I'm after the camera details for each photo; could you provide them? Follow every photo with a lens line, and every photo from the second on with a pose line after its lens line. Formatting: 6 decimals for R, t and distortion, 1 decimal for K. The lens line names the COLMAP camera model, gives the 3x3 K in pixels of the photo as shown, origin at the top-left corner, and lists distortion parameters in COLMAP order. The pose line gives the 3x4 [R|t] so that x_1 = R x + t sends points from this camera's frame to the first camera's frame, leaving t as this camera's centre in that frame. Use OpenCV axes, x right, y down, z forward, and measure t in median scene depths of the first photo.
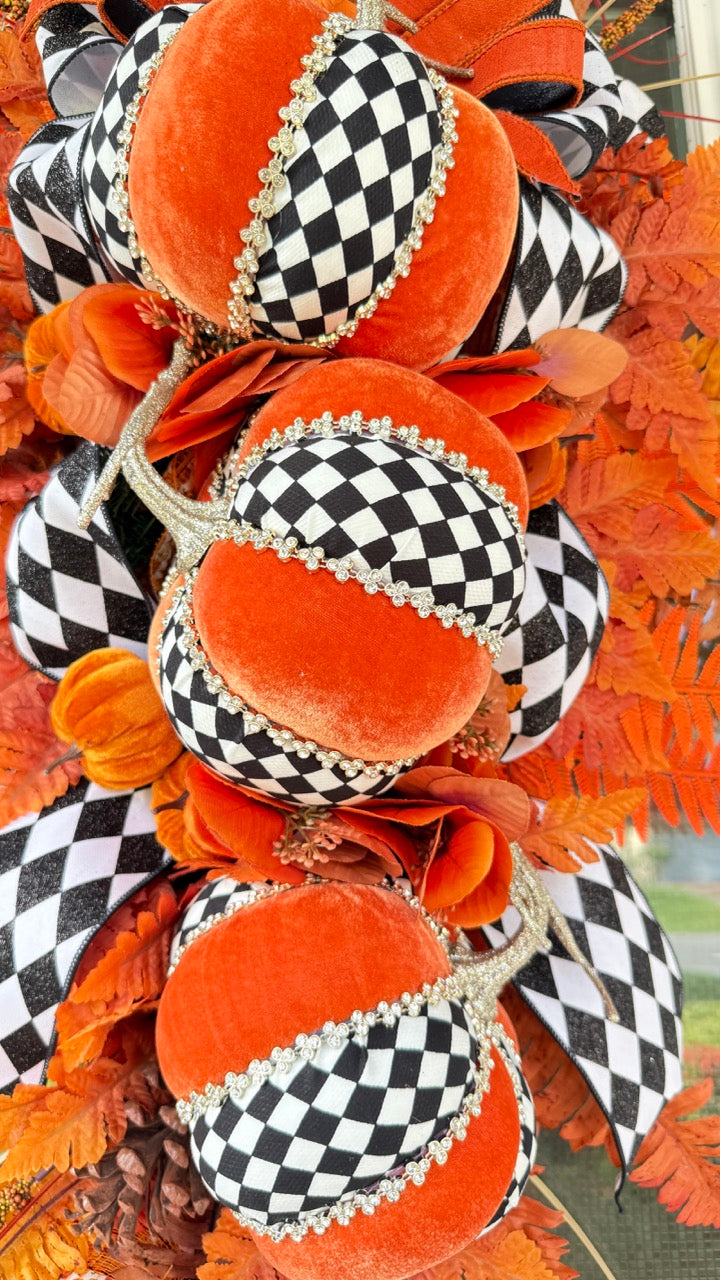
lens RADIAL K [[929.8, 0, 364.3], [0, 929.8, 645.0], [0, 0, 1]] dist [0.017550, -0.067741]
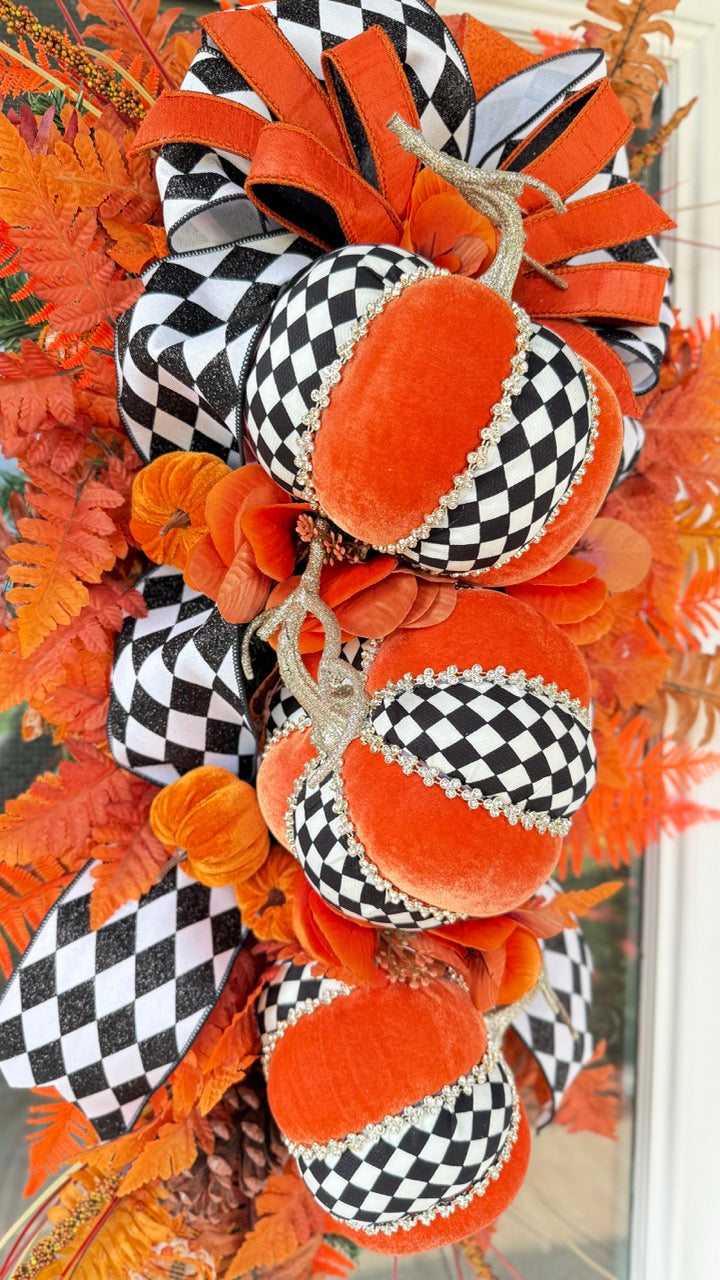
lens RADIAL K [[929.8, 0, 359.5], [0, 929.8, 644.1], [0, 0, 1]] dist [0.017550, -0.067741]
pose [[0.968819, 0.036713, 0.245035, -0.445051], [-0.086138, 0.977180, 0.194163, -0.451028], [-0.232314, -0.209216, 0.949873, -0.121228]]
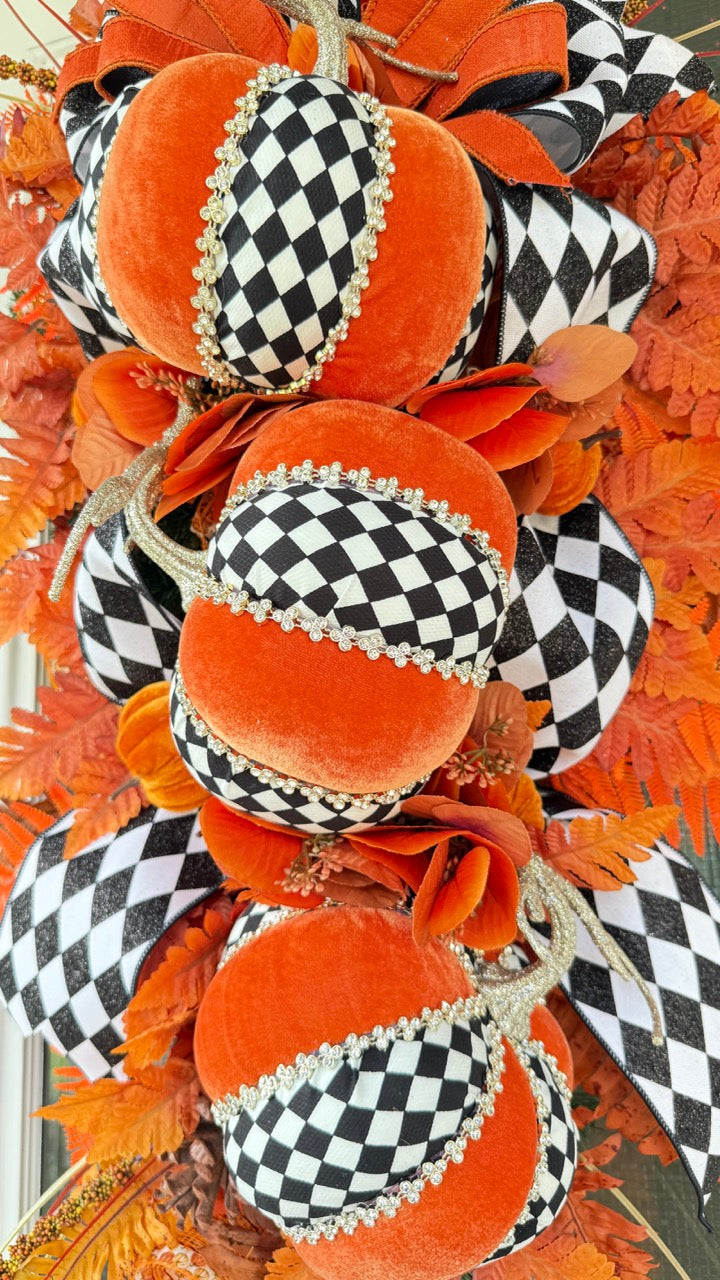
lens RADIAL K [[929.8, 0, 367.3], [0, 929.8, 644.2], [0, 0, 1]] dist [0.017550, -0.067741]
pose [[0.968686, -0.058580, -0.241280, 0.260024], [0.067146, 0.997366, 0.027428, -0.063750], [0.239038, -0.042771, 0.970068, 0.009062]]
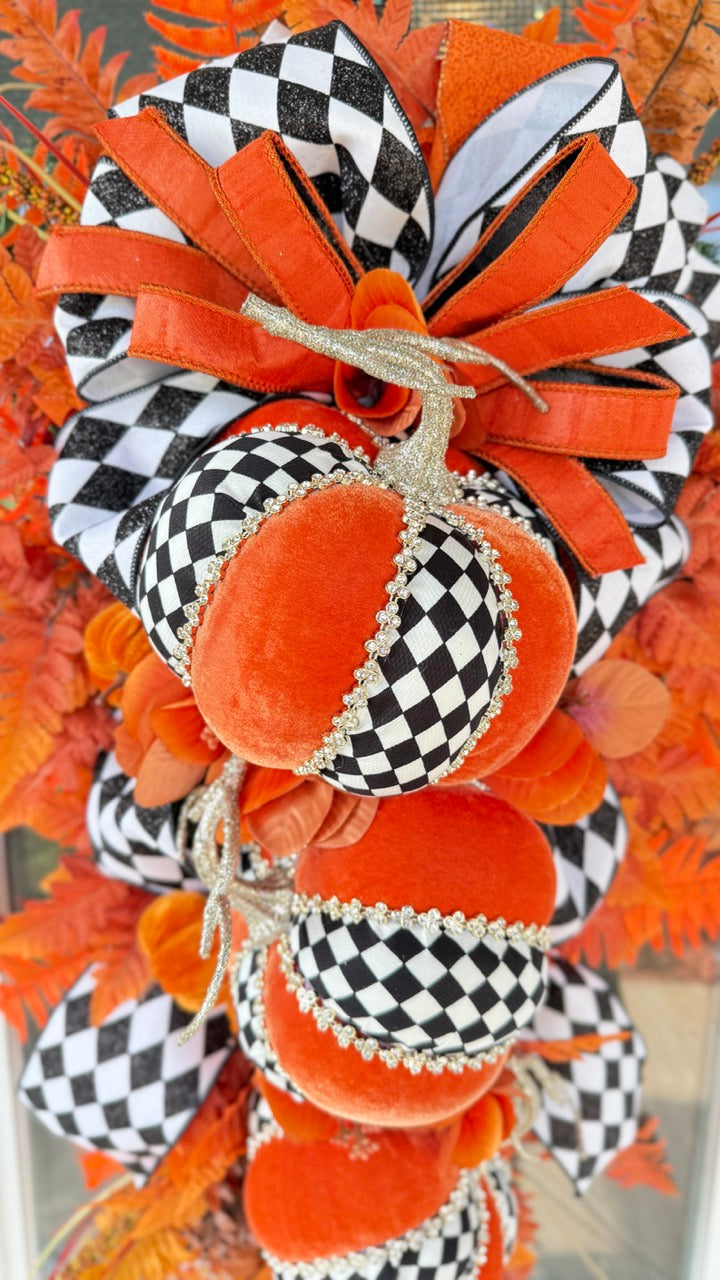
lens RADIAL K [[929.8, 0, 357.2], [0, 929.8, 640.6], [0, 0, 1]] dist [0.017550, -0.067741]
pose [[0.999274, 0.026869, -0.027001, -0.042327], [-0.013811, 0.916168, 0.400557, -0.889385], [0.035500, -0.399893, 0.915874, 0.082662]]
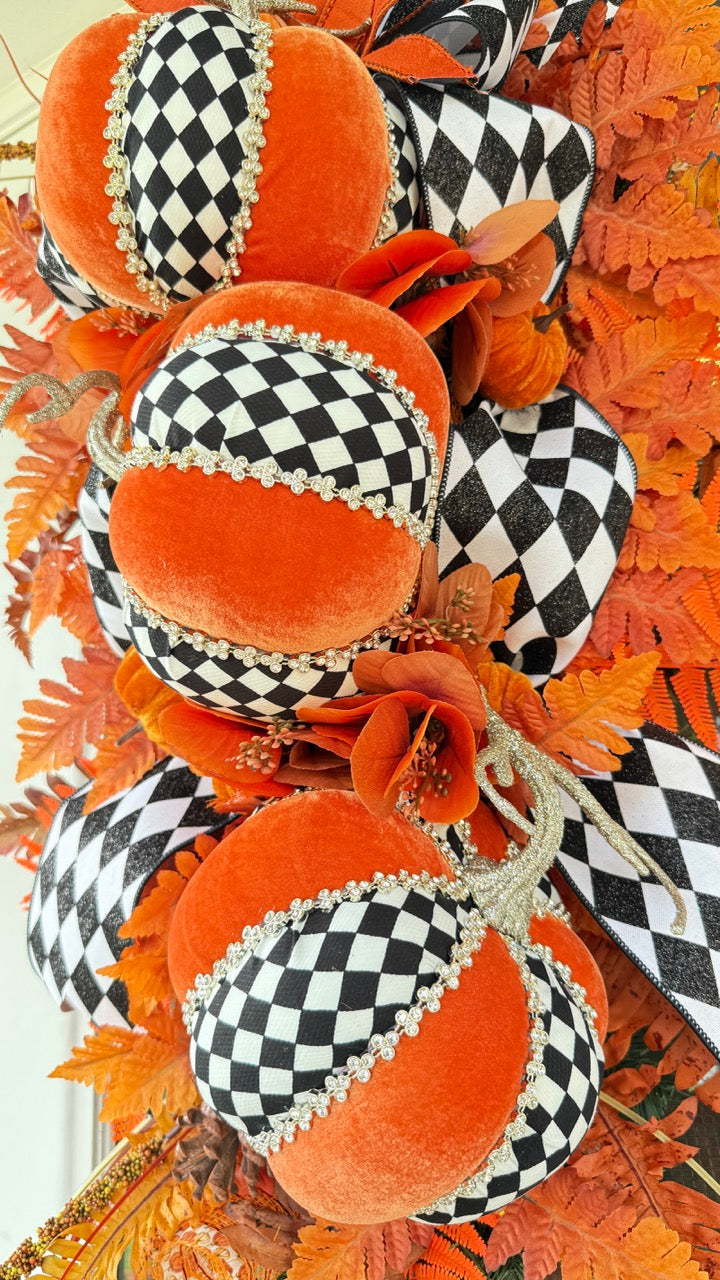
lens RADIAL K [[929.8, 0, 367.9], [0, 929.8, 644.9], [0, 0, 1]] dist [0.017550, -0.067741]
pose [[0.890526, -0.198615, -0.409286, 0.462796], [0.149416, 0.977448, -0.149229, 0.262001], [0.429695, 0.071739, 0.900120, 0.125403]]
